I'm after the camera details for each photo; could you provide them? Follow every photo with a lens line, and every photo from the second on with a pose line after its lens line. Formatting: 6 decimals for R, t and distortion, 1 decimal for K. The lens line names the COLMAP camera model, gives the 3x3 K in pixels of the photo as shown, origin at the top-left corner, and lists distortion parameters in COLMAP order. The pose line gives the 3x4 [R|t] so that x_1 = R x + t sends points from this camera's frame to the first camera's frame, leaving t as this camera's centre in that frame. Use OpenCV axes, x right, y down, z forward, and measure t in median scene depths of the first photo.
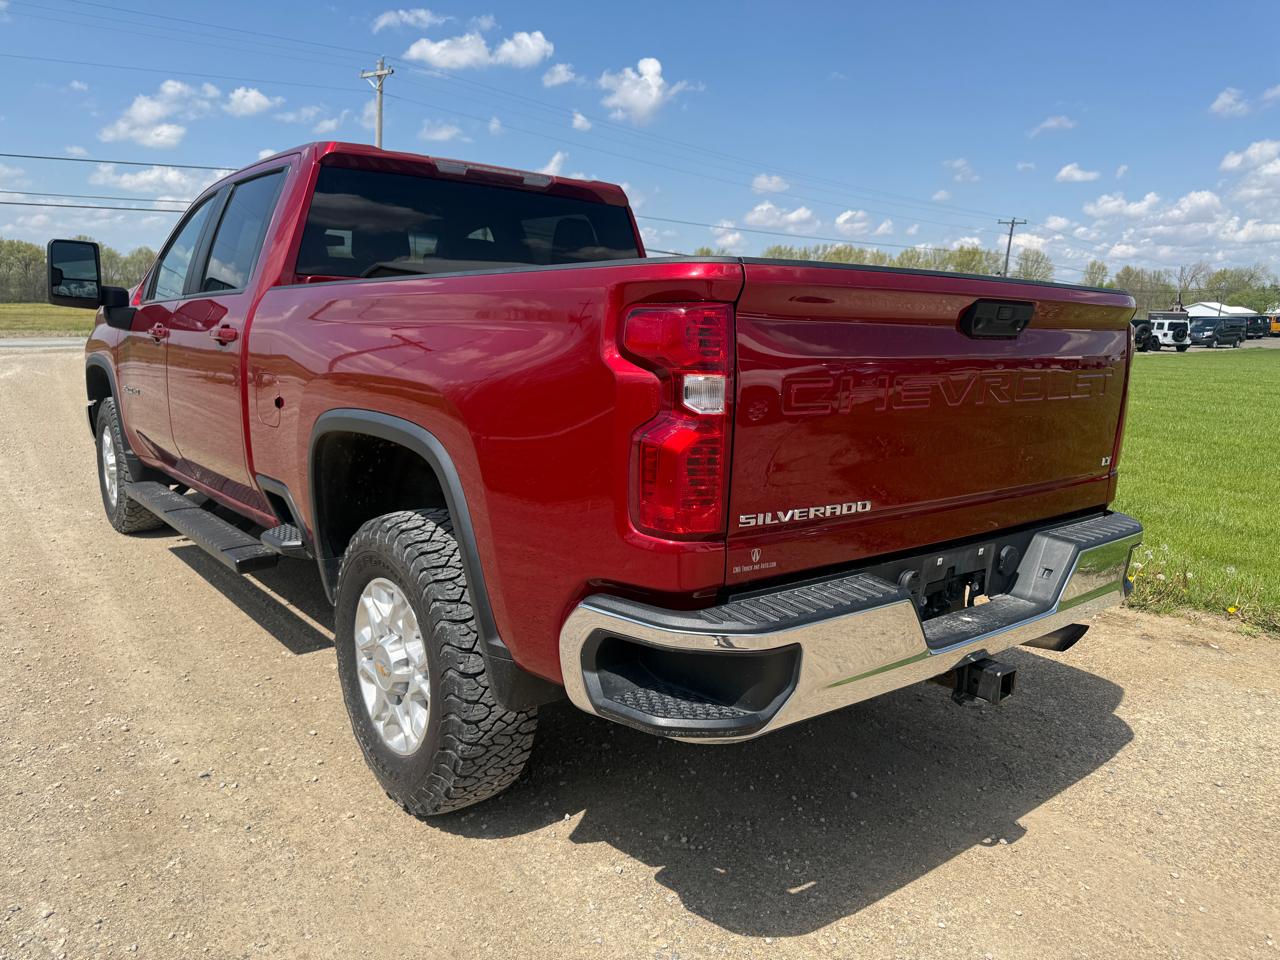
lens RADIAL K [[1004.9, 0, 640.0], [0, 1004.9, 480.0], [0, 0, 1]] dist [-0.031599, 0.002794]
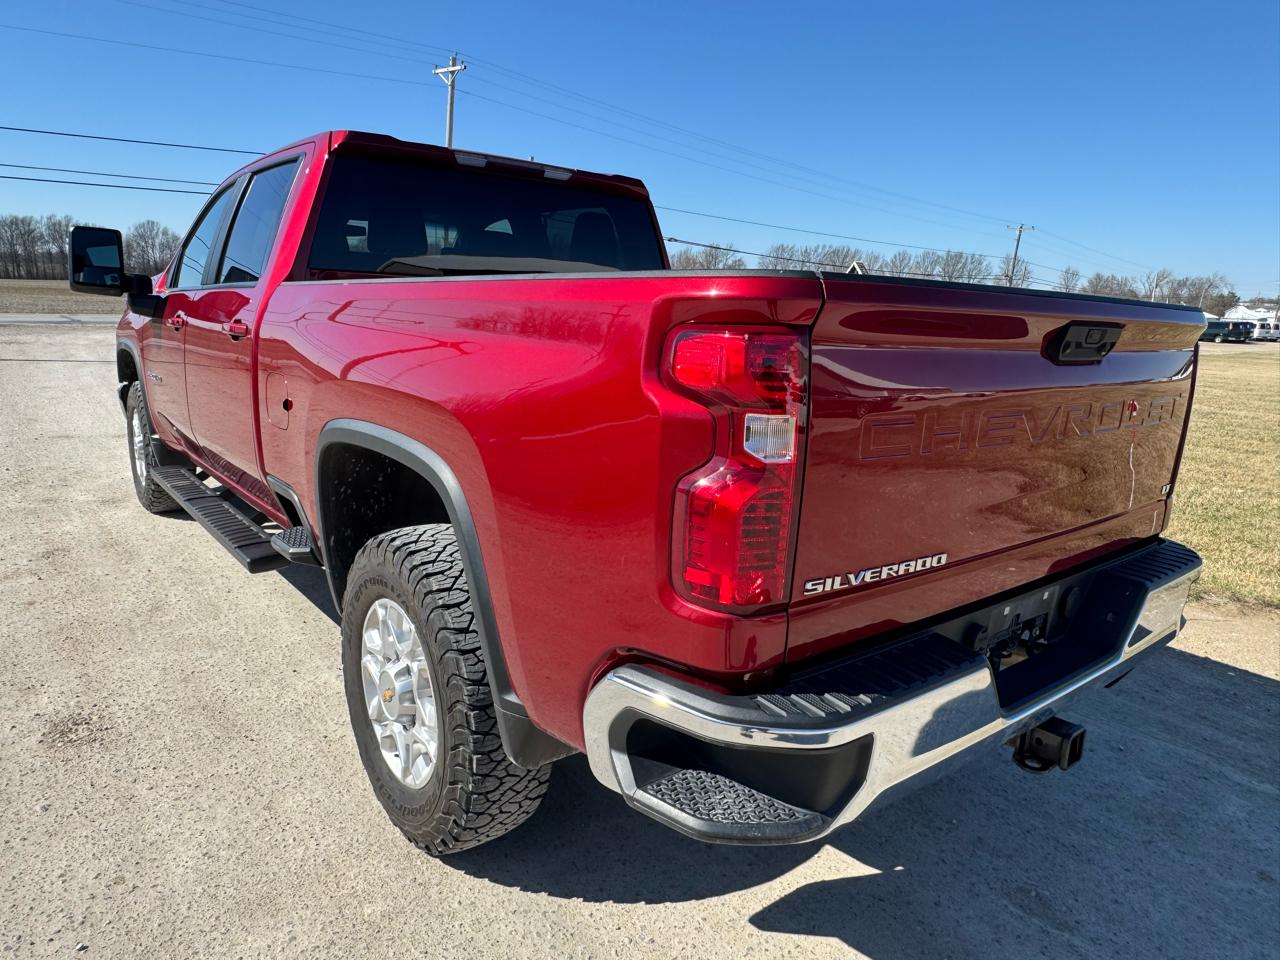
lens RADIAL K [[894.0, 0, 640.0], [0, 894.0, 480.0], [0, 0, 1]] dist [-0.102269, 0.173753]
pose [[0.999802, 0.019910, 0.000426, -0.023988], [-0.019913, 0.999199, 0.034710, -0.043257], [0.000266, -0.034712, 0.999397, 0.161899]]
